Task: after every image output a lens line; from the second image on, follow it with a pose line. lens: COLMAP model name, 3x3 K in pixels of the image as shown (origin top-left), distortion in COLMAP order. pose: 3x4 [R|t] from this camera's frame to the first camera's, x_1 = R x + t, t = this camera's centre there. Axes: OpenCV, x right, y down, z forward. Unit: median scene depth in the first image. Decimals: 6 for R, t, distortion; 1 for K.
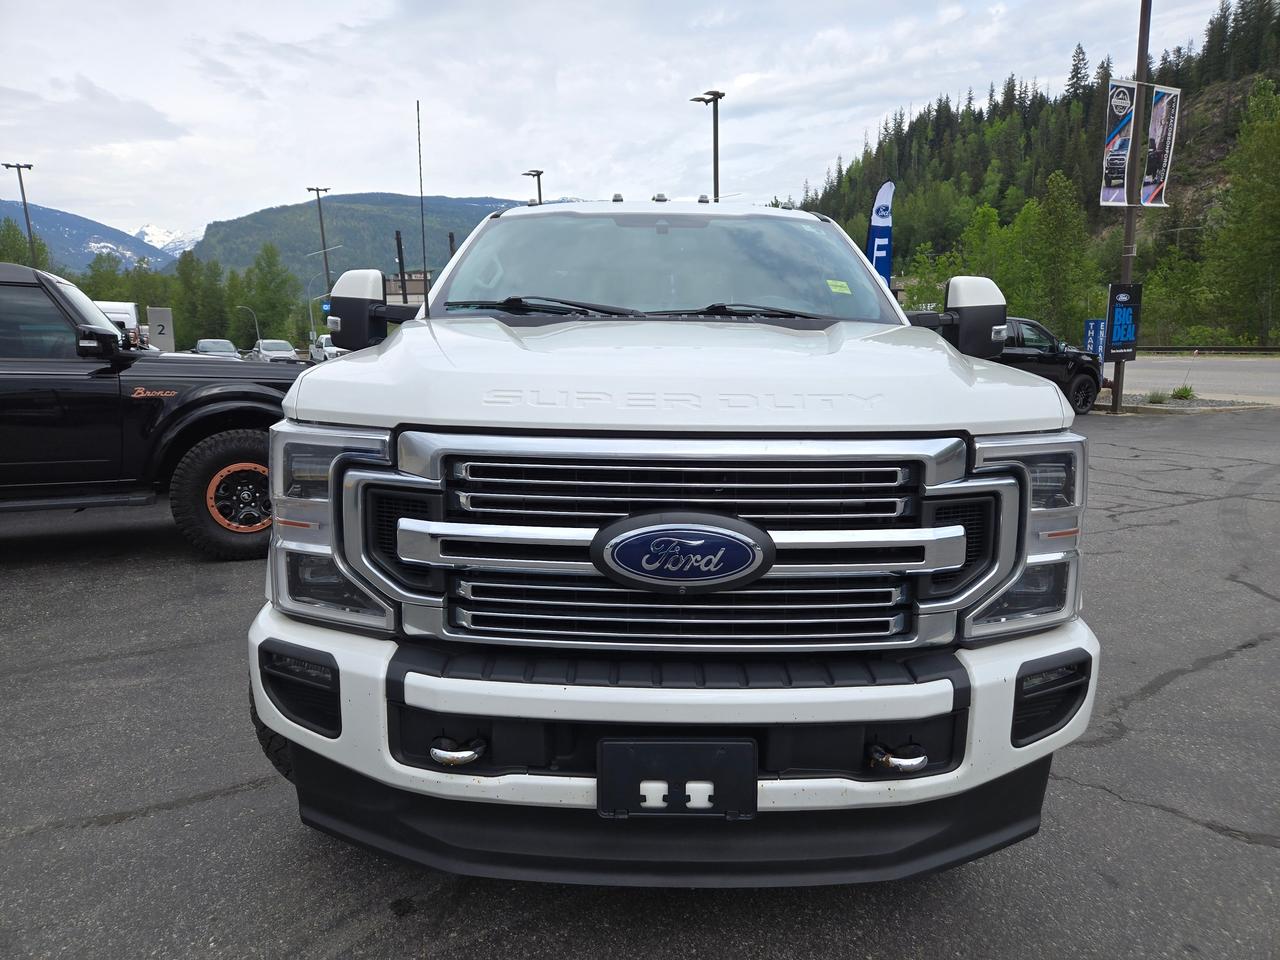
lens RADIAL K [[844.6, 0, 640.0], [0, 844.6, 480.0], [0, 0, 1]] dist [0.080031, -0.064097]
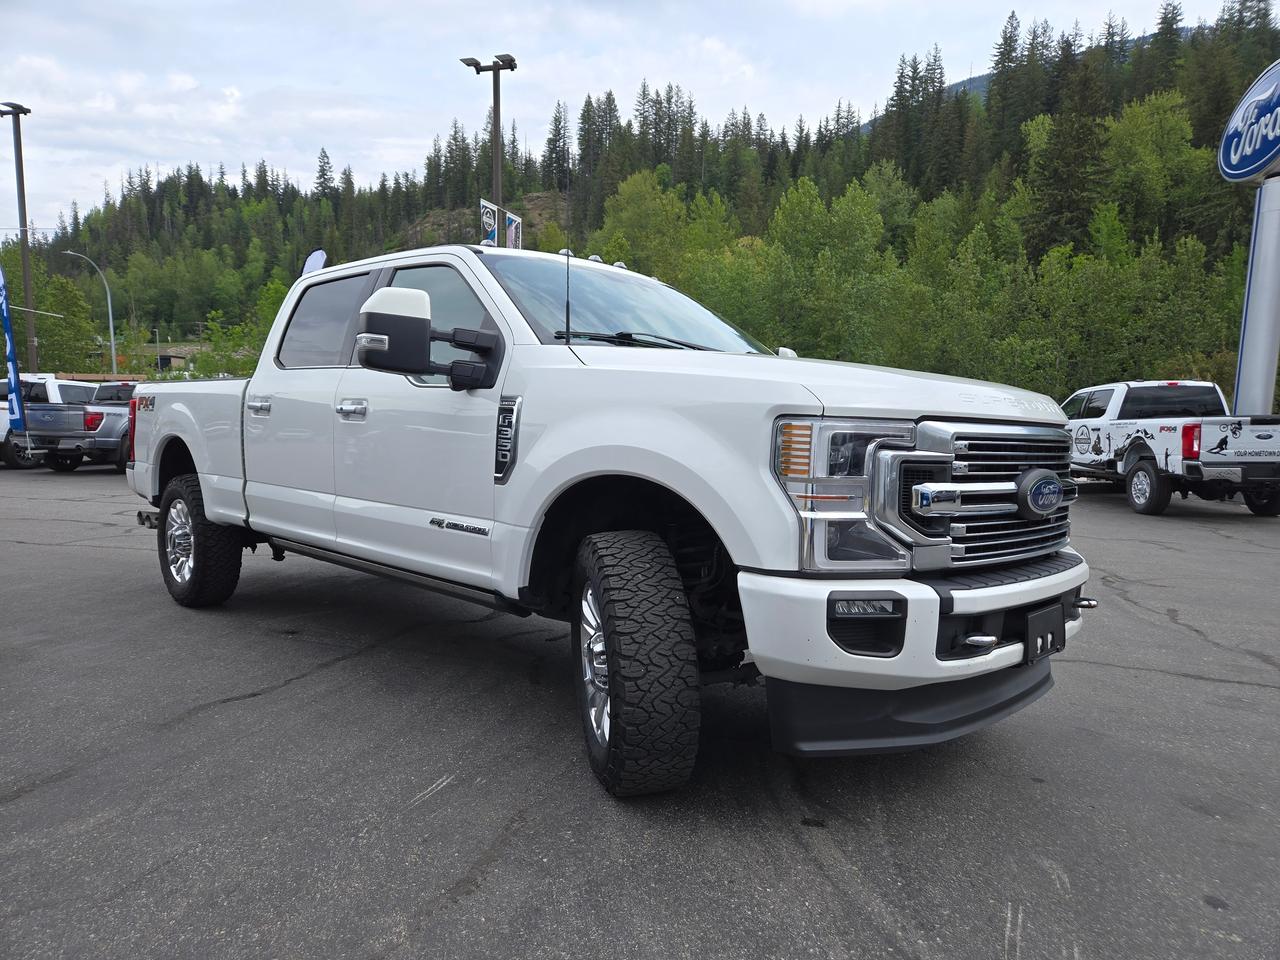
lens RADIAL K [[843.9, 0, 627.0], [0, 843.9, 485.4], [0, 0, 1]] dist [0.079295, -0.061429]
pose [[0.709749, -0.035034, 0.703583, -1.524534], [0.089966, 0.995092, -0.041205, 0.058335], [-0.698687, 0.092544, 0.709417, 0.336571]]
